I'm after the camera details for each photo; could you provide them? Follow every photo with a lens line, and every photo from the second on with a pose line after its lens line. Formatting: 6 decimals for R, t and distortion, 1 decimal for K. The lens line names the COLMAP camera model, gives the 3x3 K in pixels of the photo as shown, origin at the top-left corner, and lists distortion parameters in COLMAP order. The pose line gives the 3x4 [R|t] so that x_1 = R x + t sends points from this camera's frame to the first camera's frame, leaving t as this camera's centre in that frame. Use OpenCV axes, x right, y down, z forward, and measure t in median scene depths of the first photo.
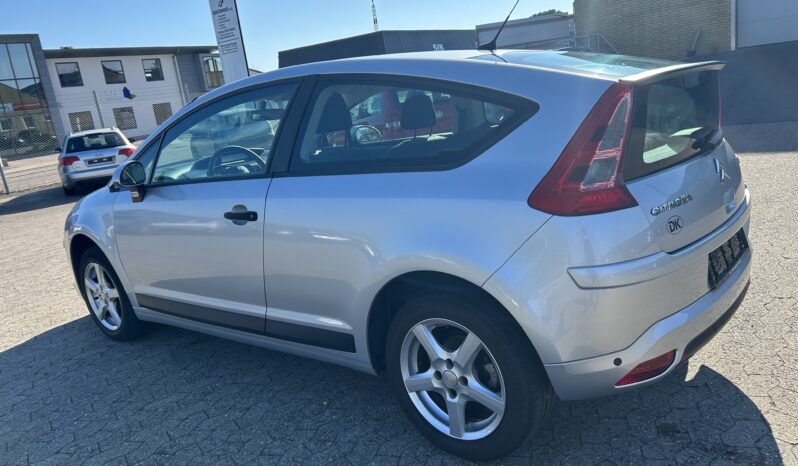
lens RADIAL K [[599.3, 0, 399.7], [0, 599.3, 249.6], [0, 0, 1]] dist [0.030756, -0.001888]
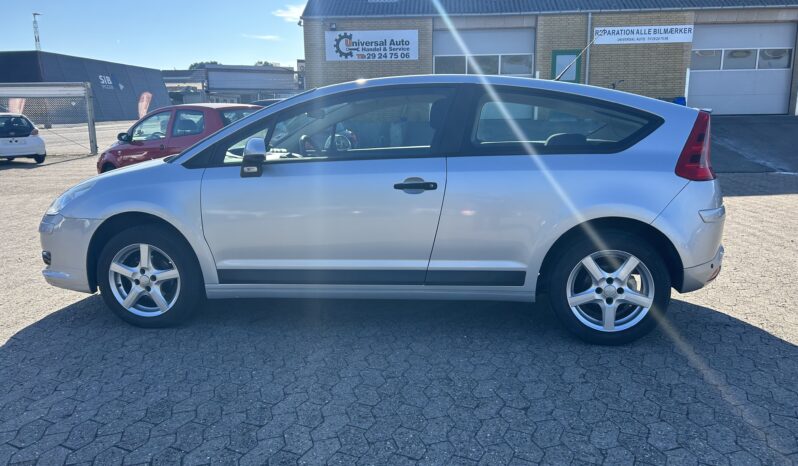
lens RADIAL K [[599.1, 0, 399.0], [0, 599.1, 233.0], [0, 0, 1]] dist [0.032642, -0.001196]
pose [[0.855822, 0.020393, 0.516868, -0.917176], [0.034576, 0.994732, -0.096497, 0.156074], [-0.516113, 0.100456, 0.850609, -0.029295]]
